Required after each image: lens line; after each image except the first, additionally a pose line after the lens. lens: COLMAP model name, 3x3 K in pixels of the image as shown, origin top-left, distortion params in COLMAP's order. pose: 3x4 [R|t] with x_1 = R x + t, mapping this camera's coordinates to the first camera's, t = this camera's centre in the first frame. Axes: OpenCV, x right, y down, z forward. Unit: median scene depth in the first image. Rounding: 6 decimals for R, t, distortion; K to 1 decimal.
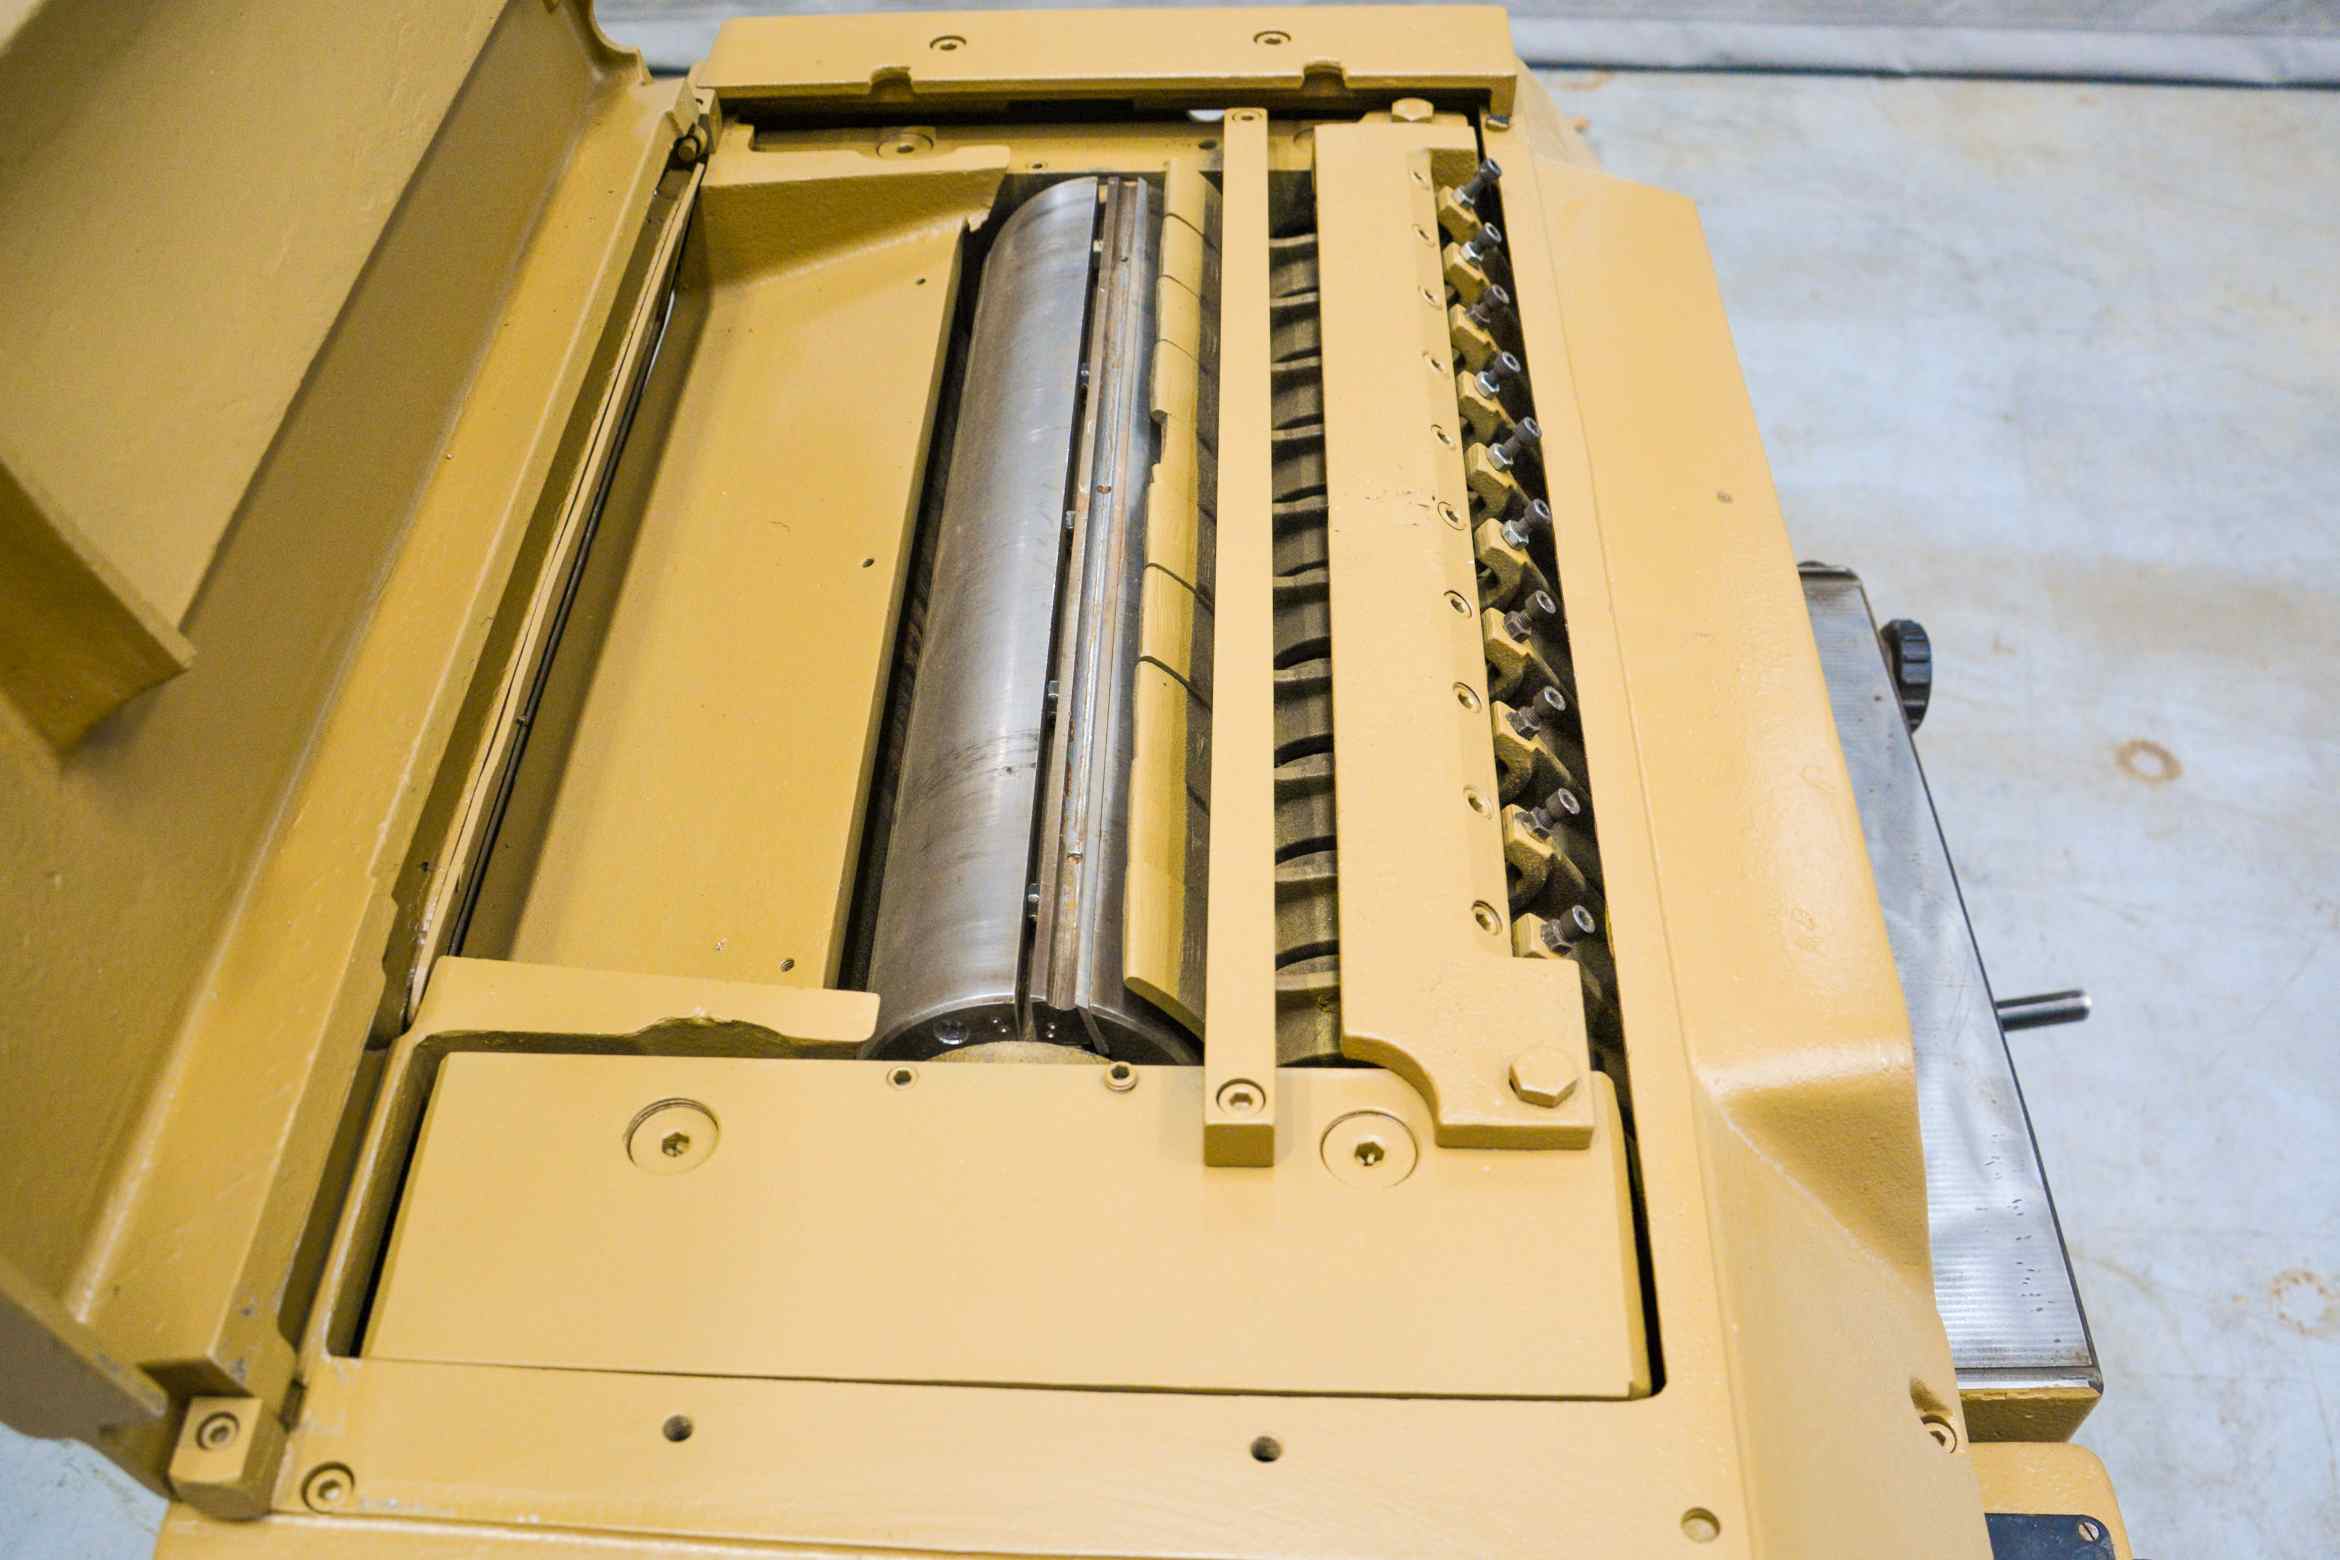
lens RADIAL K [[1806.3, 0, 1094.6], [0, 1806.3, 827.7], [0, 0, 1]] dist [-0.122038, 0.059116]
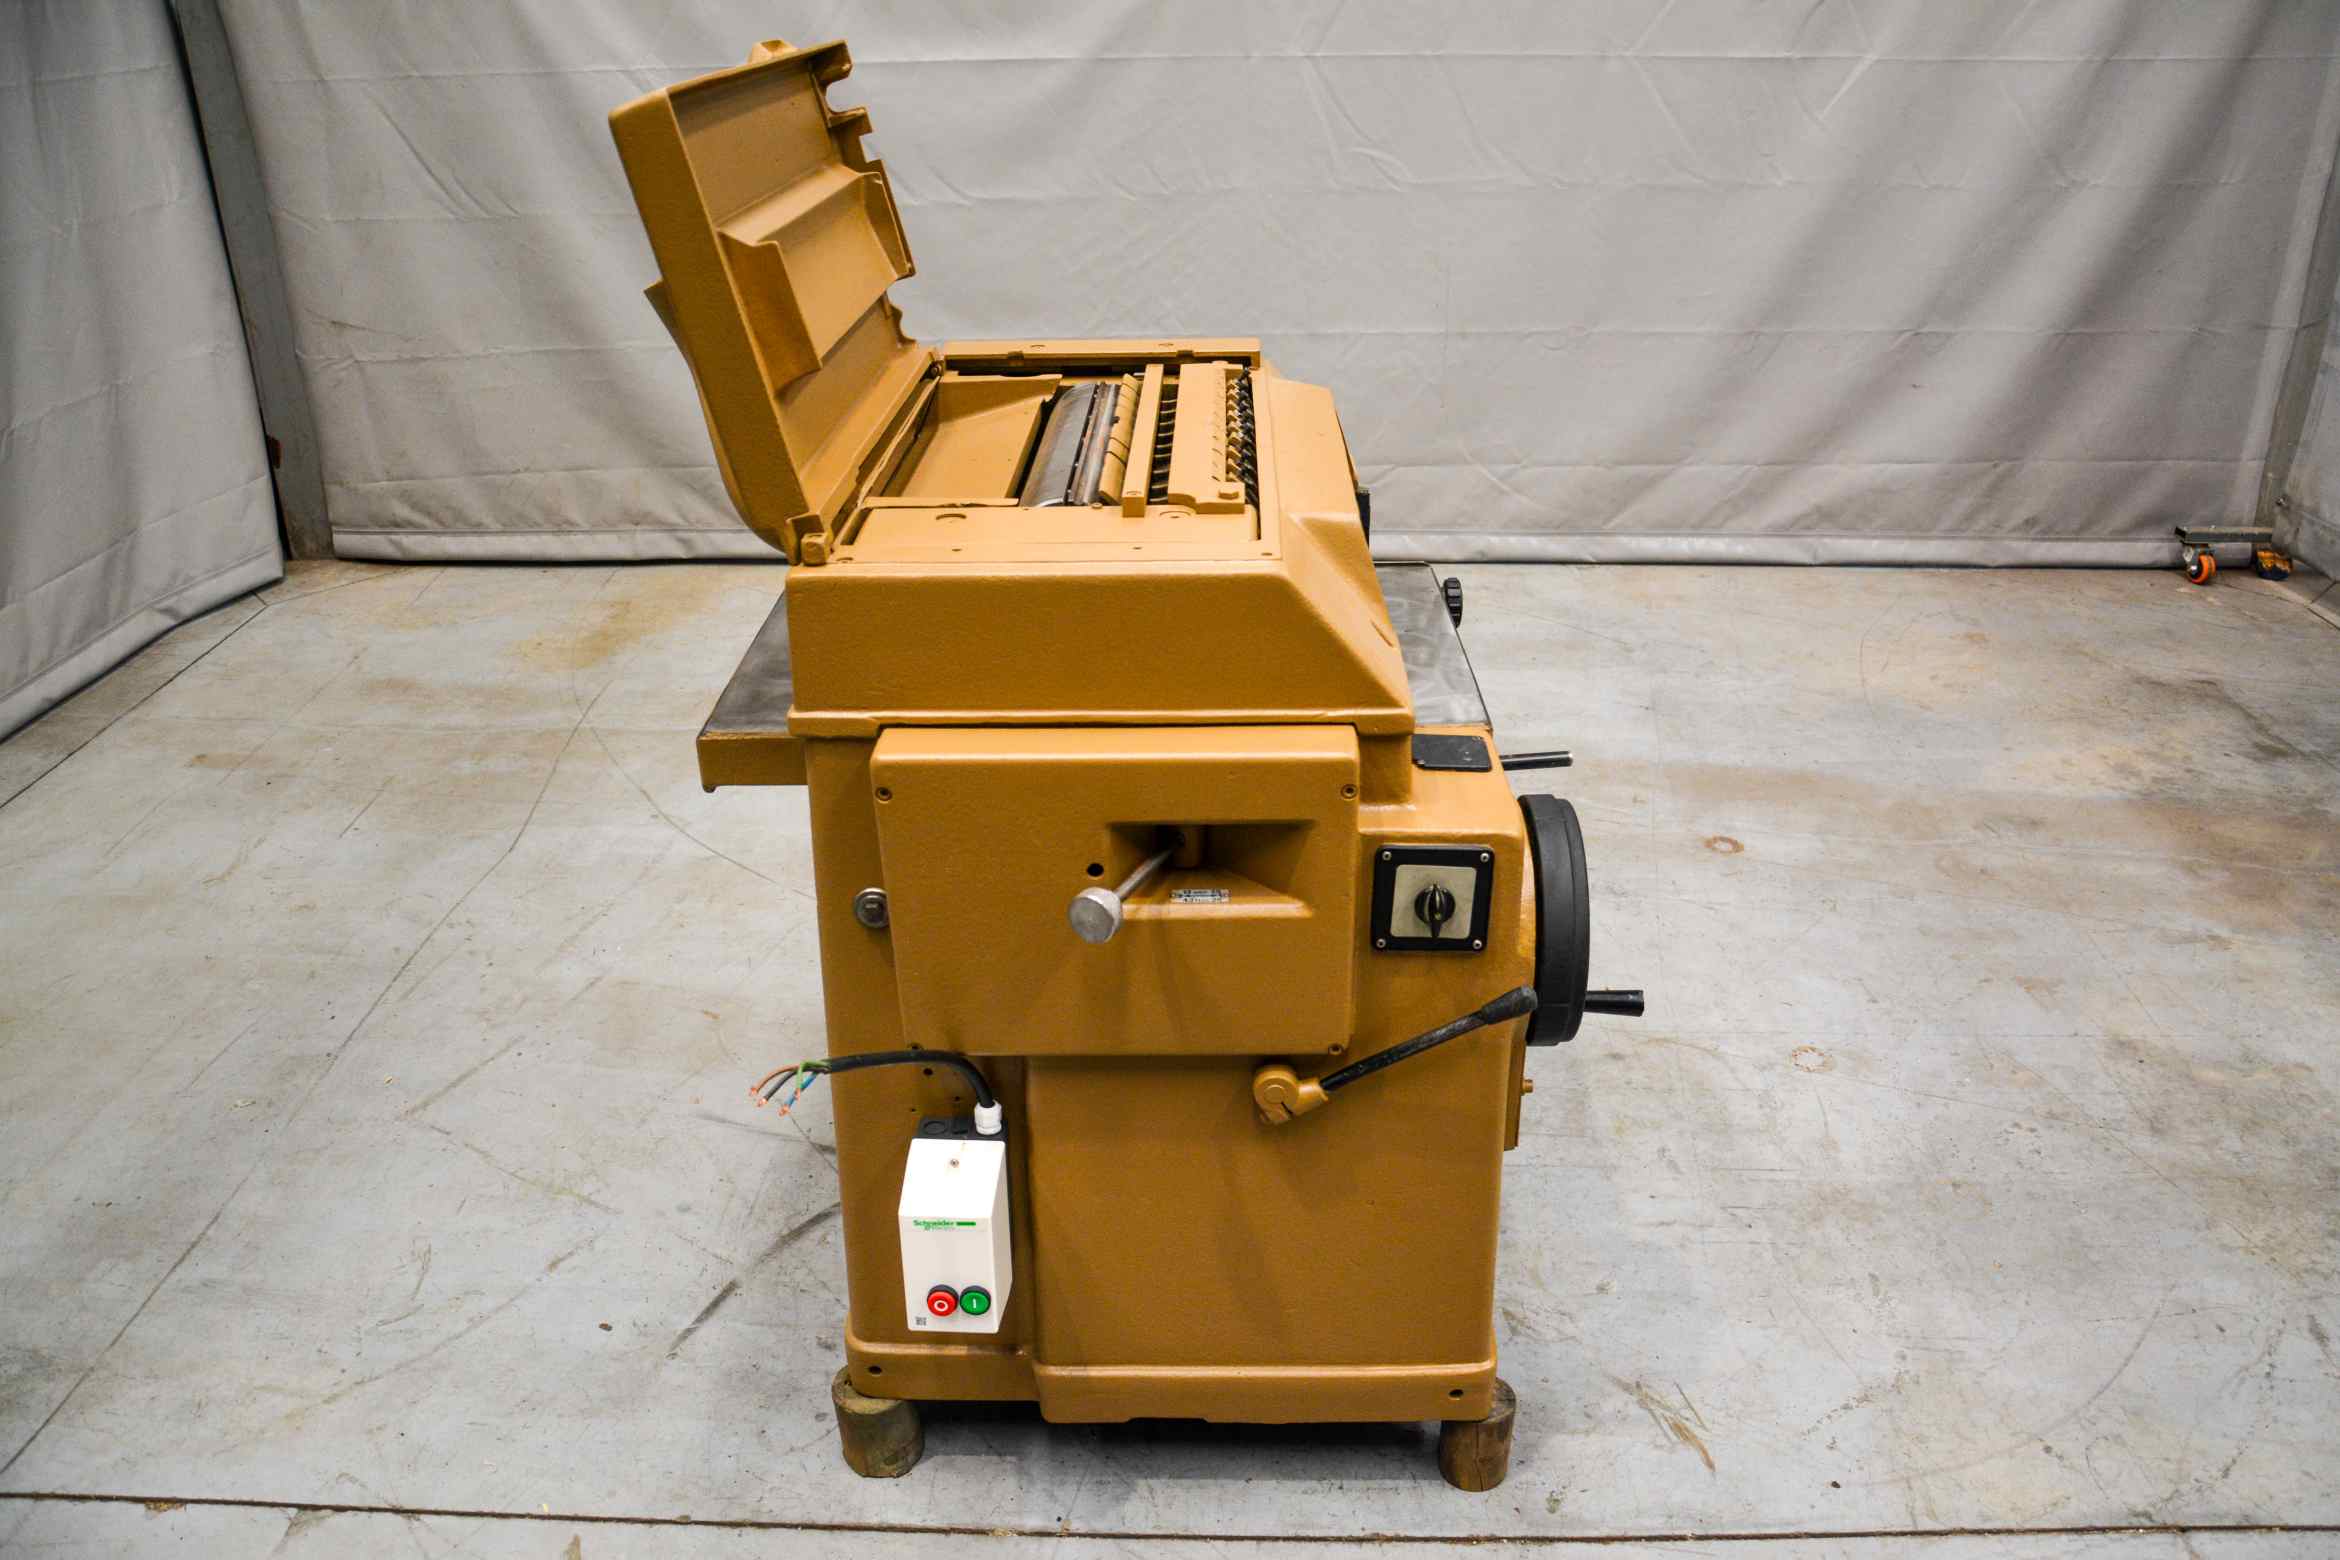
lens RADIAL K [[1806.3, 0, 1211.9], [0, 1806.3, 796.8], [0, 0, 1]] dist [-0.122038, 0.059116]
pose [[0.998383, 0.008695, 0.056183, 0.017505], [0.017012, 0.897266, -0.441162, 0.806211], [-0.054247, 0.441404, 0.895667, -0.647917]]
